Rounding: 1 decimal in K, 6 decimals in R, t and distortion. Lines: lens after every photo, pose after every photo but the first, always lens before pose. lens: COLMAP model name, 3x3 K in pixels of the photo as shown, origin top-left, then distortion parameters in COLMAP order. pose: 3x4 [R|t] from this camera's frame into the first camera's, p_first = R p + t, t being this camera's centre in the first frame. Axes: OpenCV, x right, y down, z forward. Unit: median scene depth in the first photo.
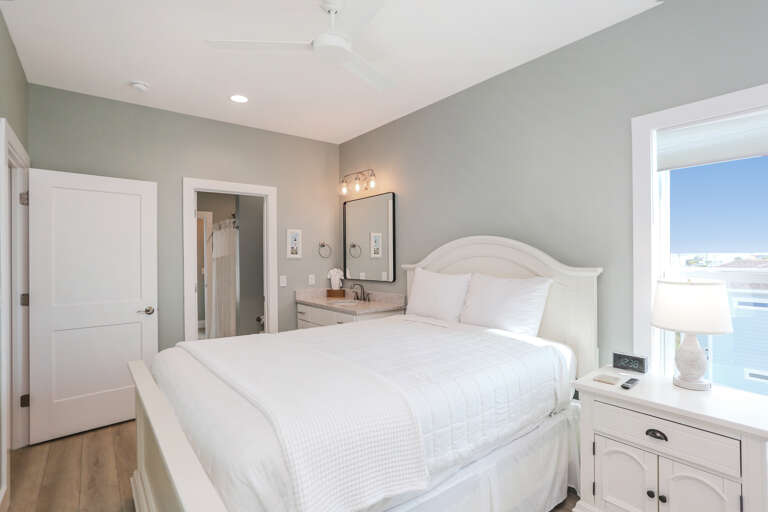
lens RADIAL K [[370.8, 0, 400.4], [0, 370.8, 267.9], [0, 0, 1]] dist [-0.000434, 0.000197]
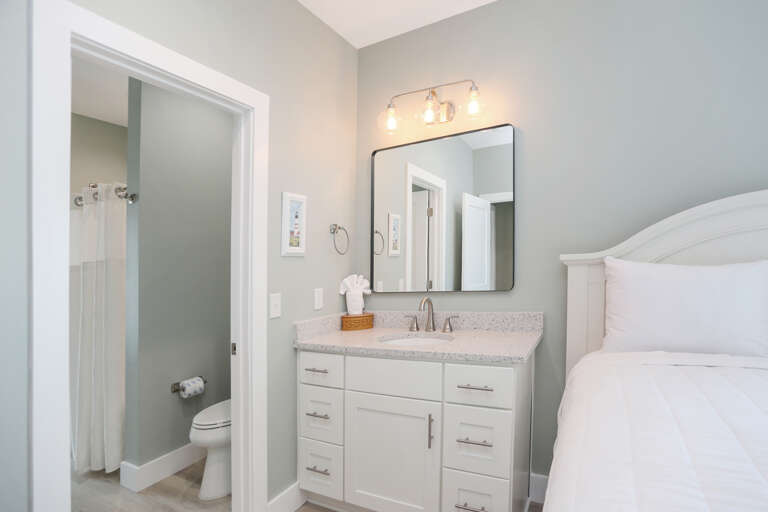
lens RADIAL K [[371.6, 0, 384.0], [0, 371.6, 256.0], [0, 0, 1]] dist [-0.048544, 0.000139]
pose [[0.926933, -0.029050, 0.374100, -0.353950], [0.055089, 0.996731, -0.059099, 0.009321], [-0.371161, 0.075389, 0.925503, 0.519833]]
